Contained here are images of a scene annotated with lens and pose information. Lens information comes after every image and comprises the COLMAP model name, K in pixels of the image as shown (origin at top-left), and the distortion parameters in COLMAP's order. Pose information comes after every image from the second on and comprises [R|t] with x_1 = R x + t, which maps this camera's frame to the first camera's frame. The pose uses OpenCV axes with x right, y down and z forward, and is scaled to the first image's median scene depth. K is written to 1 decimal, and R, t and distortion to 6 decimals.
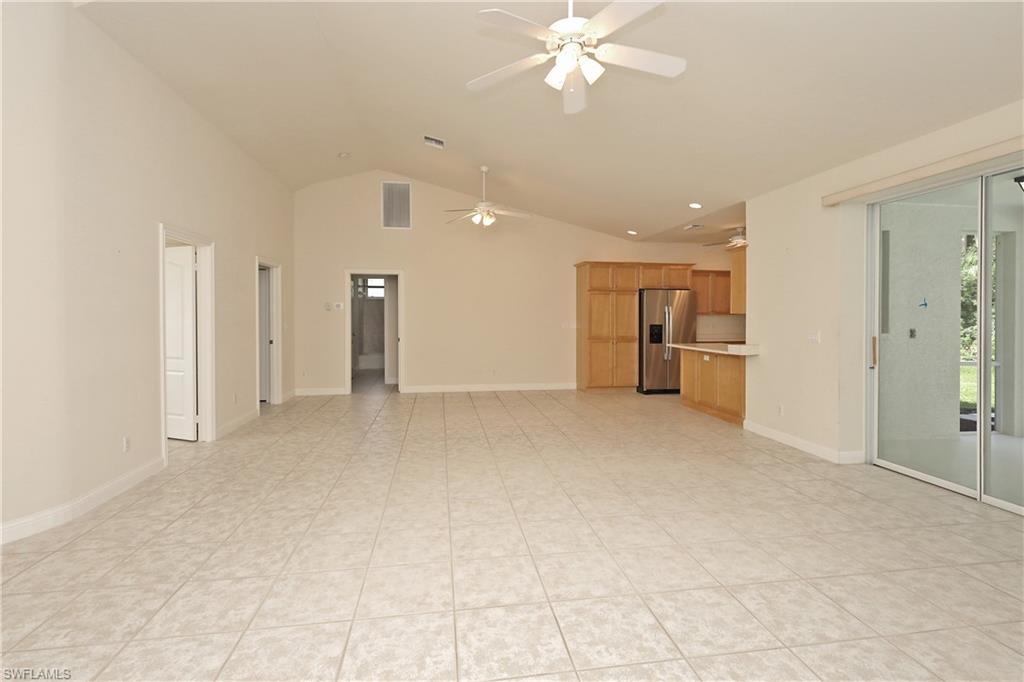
lens RADIAL K [[512.9, 0, 511.9], [0, 512.9, 324.6], [0, 0, 1]] dist [-0.002742, 0.000211]
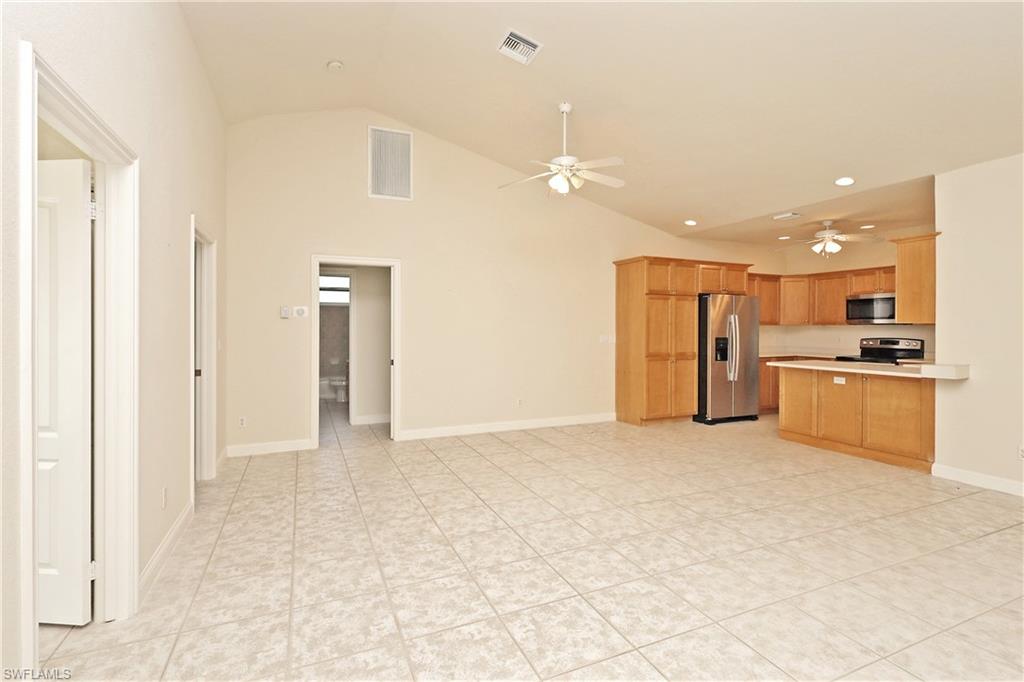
lens RADIAL K [[485.9, 0, 484.3], [0, 485.9, 329.7], [0, 0, 1]] dist [0.004302, -0.000147]
pose [[0.967313, -0.002459, 0.253572, -0.271582], [0.006344, 0.999875, -0.014504, -0.003471], [-0.253504, 0.015639, 0.967208, 0.353720]]
